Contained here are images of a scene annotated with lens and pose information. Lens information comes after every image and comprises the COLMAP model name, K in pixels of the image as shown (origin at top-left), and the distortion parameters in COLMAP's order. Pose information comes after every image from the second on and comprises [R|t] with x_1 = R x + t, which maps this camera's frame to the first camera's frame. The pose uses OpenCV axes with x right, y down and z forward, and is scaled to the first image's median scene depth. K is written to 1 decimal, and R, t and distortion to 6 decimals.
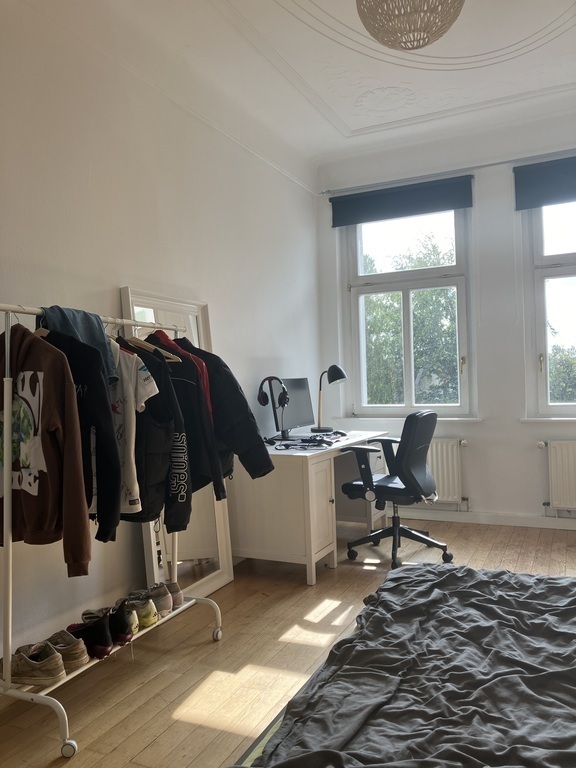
lens RADIAL K [[645.4, 0, 288.0], [0, 645.4, 384.0], [0, 0, 1]] dist [0.058731, -0.001565]
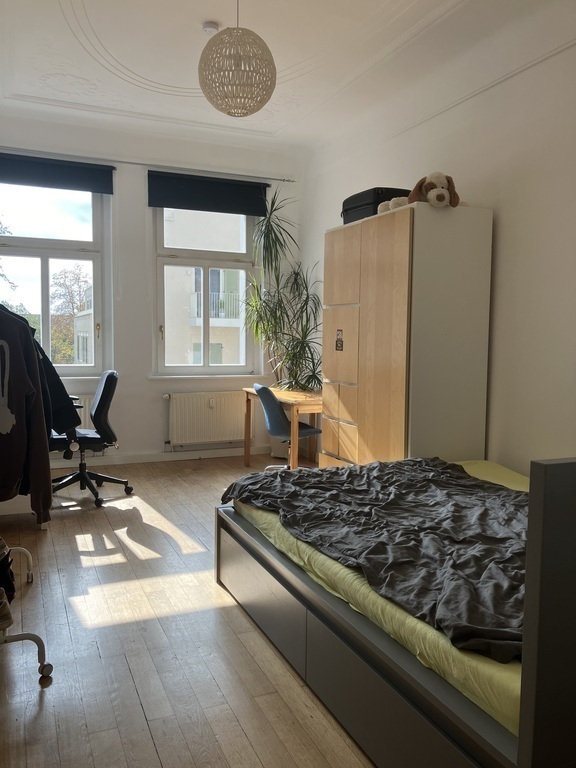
lens RADIAL K [[645.4, 0, 288.0], [0, 645.4, 384.0], [0, 0, 1]] dist [0.058731, -0.001565]
pose [[0.667321, -0.018241, 0.744547, -0.400231], [-0.031250, 0.998134, 0.052462, -0.006460], [-0.744114, -0.058276, 0.665506, -0.023922]]
